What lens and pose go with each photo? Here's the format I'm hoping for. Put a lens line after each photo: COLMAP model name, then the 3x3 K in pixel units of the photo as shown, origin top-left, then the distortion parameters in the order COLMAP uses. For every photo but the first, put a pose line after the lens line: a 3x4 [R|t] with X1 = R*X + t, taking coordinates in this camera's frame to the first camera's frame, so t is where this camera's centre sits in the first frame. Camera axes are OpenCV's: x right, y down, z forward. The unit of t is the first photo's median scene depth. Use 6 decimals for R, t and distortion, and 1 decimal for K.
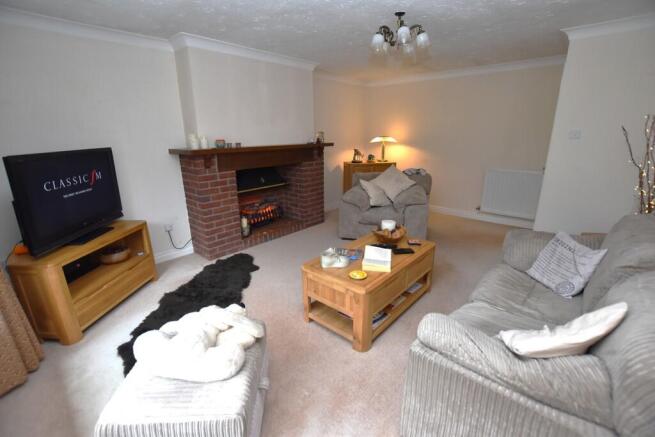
lens RADIAL K [[292.8, 0, 327.6], [0, 292.8, 216.2], [0, 0, 1]] dist [-0.026593, 0.000077]
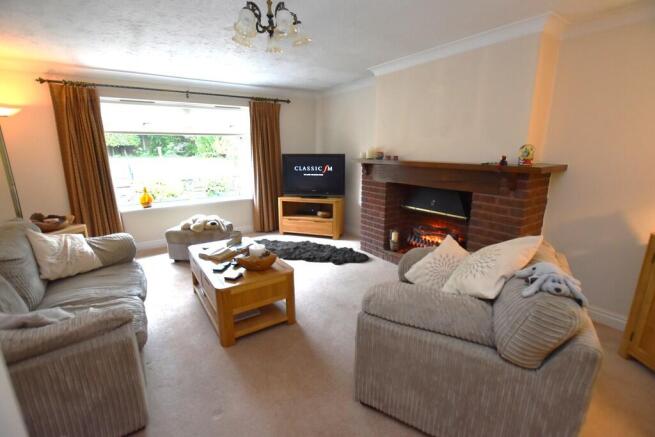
lens RADIAL K [[292.8, 0, 326.8], [0, 292.8, 220.5], [0, 0, 1]] dist [-0.026593, 0.000077]
pose [[-0.242152, 0.243324, -0.939232, 1.015522], [-0.261677, 0.915791, 0.304716, -0.397706], [0.934284, 0.319564, -0.158089, 1.371950]]
